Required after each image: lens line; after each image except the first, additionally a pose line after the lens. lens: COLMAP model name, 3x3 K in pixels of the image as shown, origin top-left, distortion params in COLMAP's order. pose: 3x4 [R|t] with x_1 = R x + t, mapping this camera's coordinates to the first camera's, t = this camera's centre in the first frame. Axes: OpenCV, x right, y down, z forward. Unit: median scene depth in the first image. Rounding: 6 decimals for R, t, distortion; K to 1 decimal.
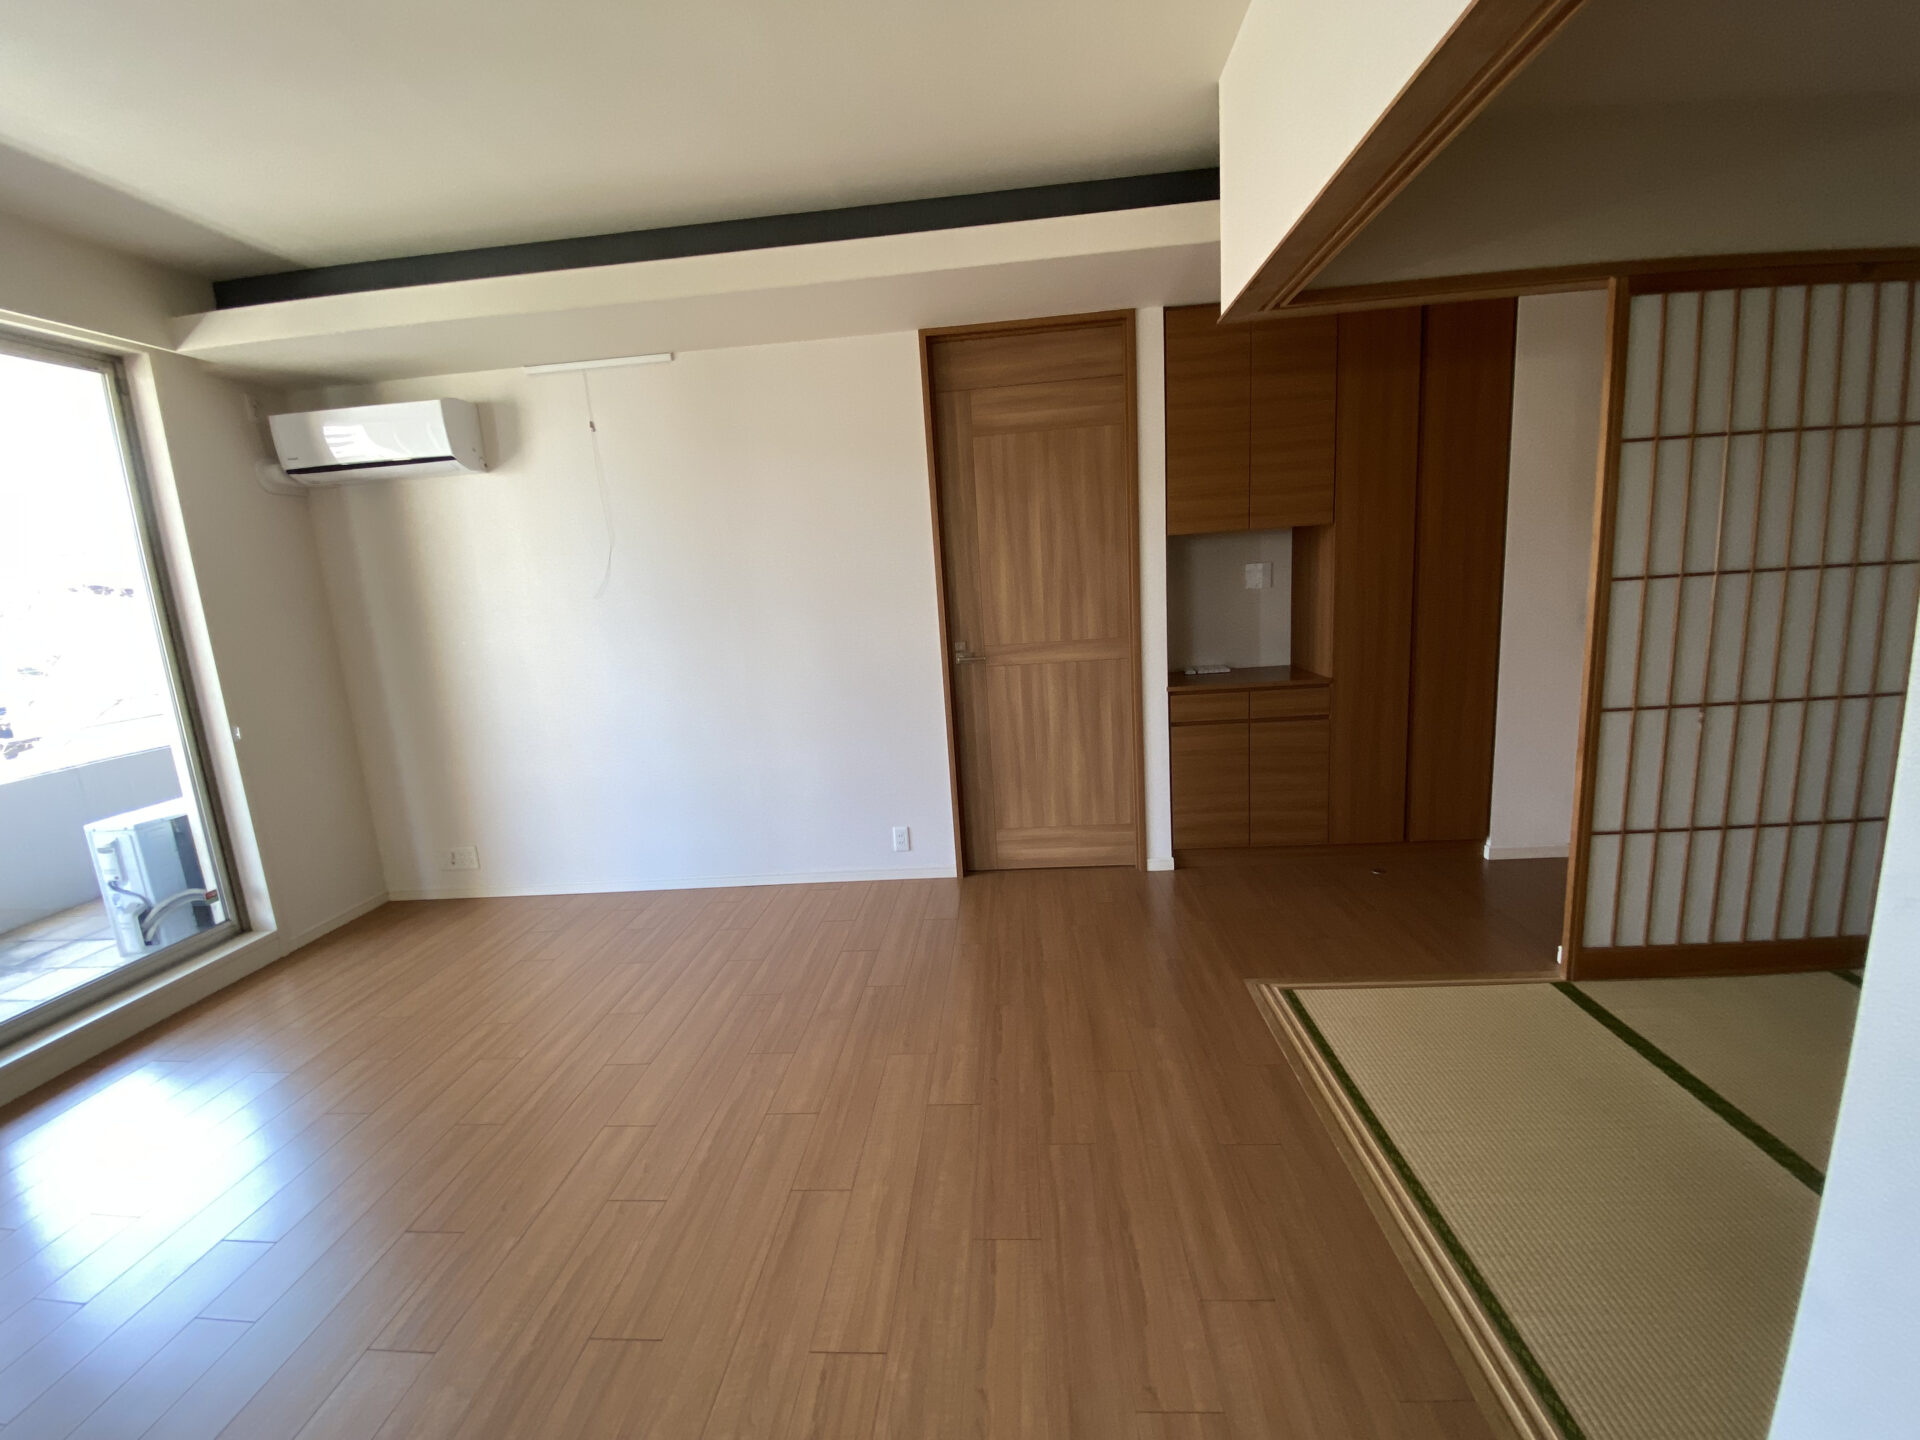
lens RADIAL K [[770.8, 0, 961.6], [0, 770.8, 720.9], [0, 0, 1]] dist [0.018572, -0.019100]
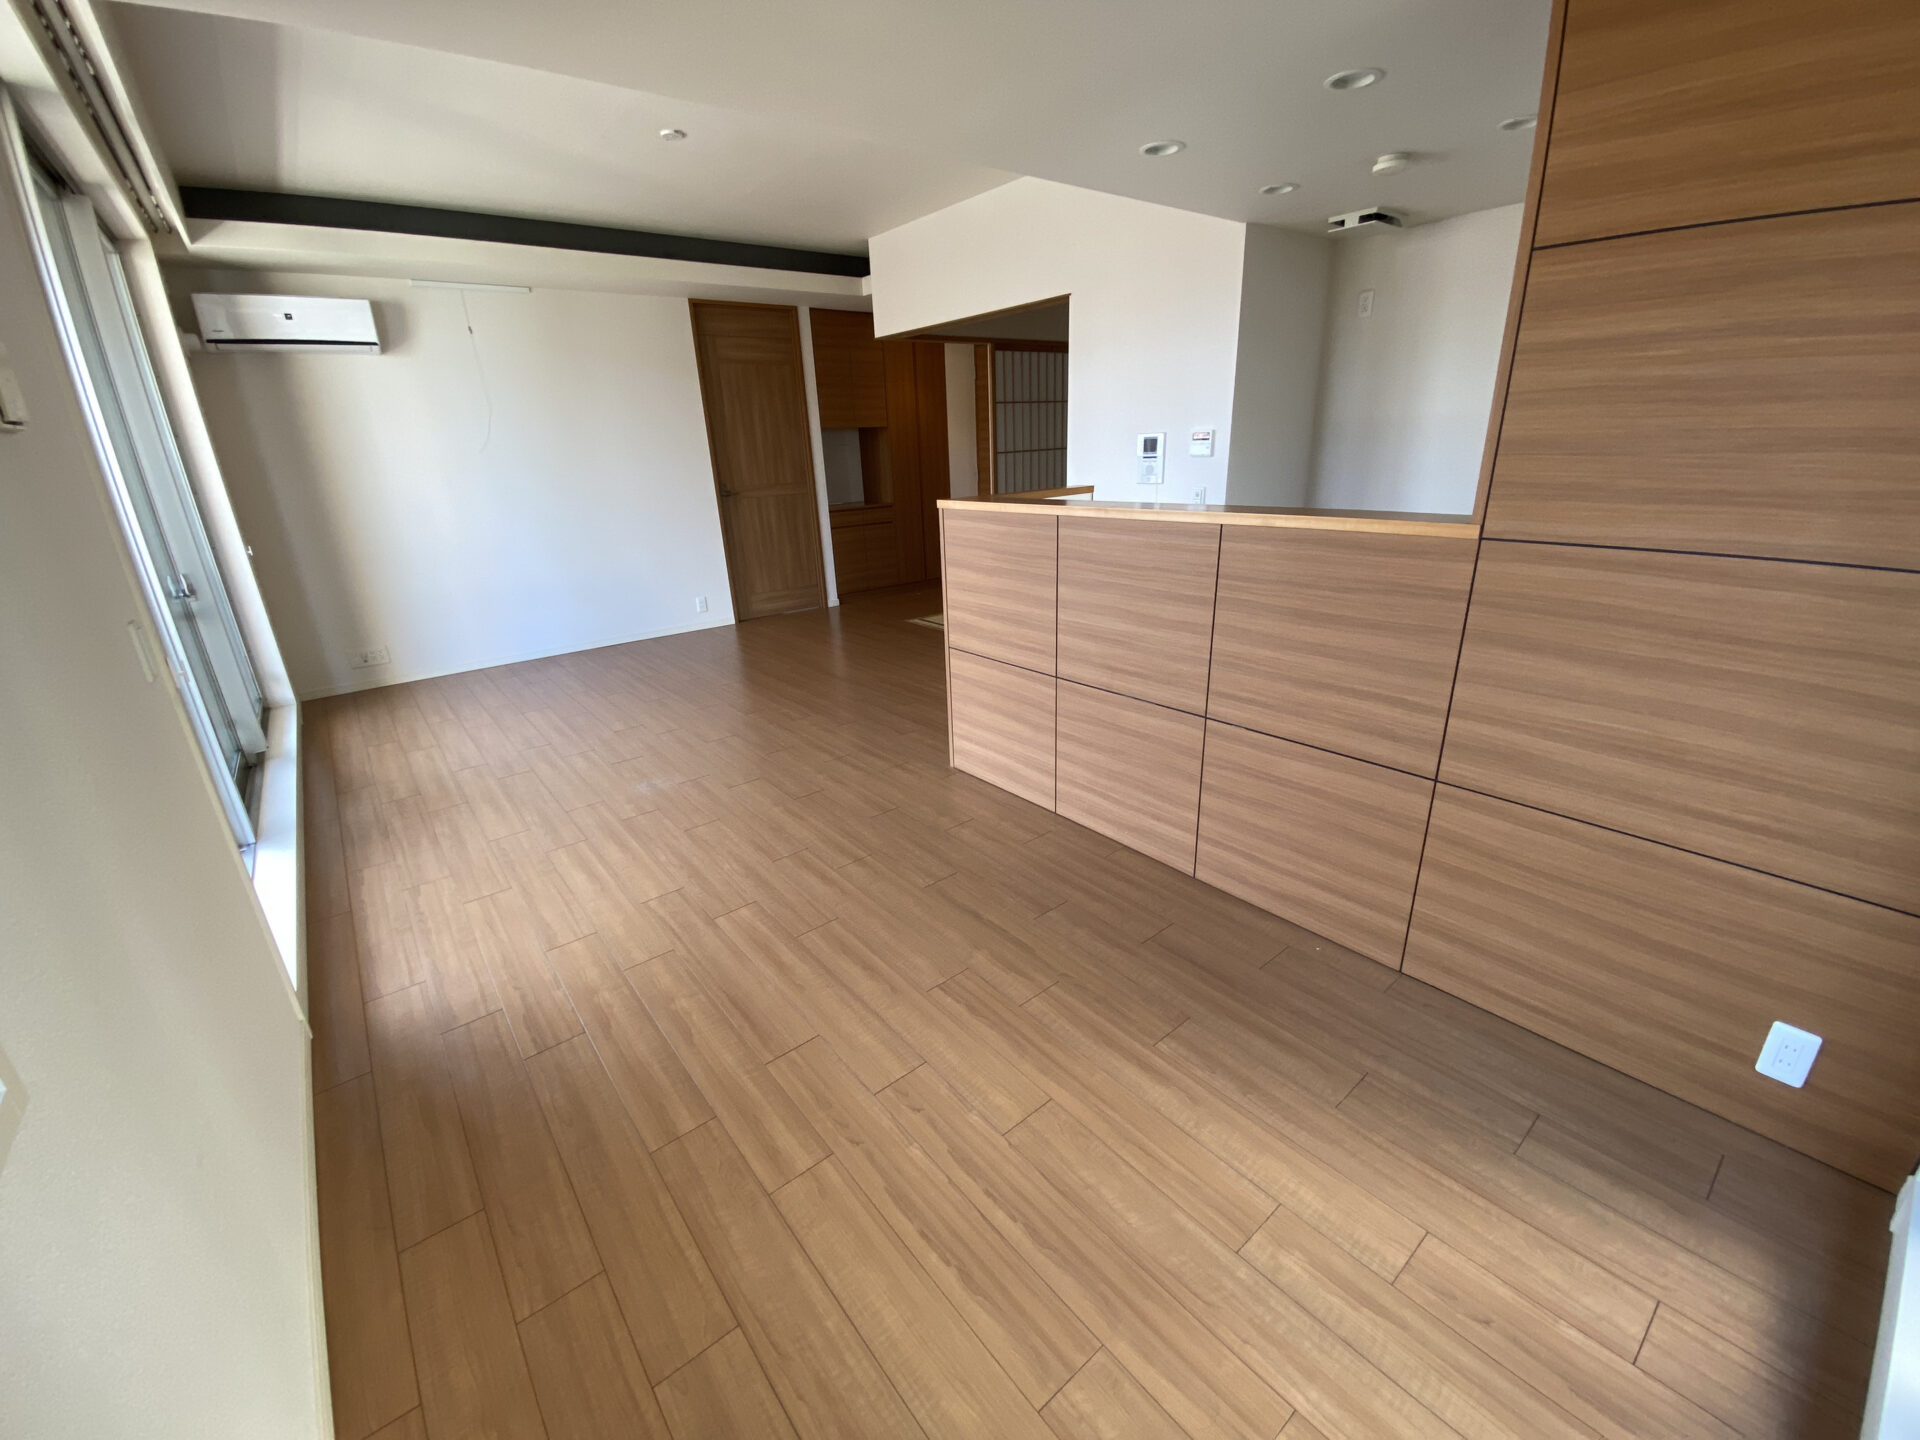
lens RADIAL K [[784.1, 0, 960.0], [0, 784.1, 720.0], [0, 0, 1]] dist [0.069465, -0.043561]
pose [[0.734446, -0.197818, 0.649197, -0.978680], [0.111384, 0.978740, 0.172224, 0.189095], [-0.669464, -0.054180, 0.740866, -0.813435]]
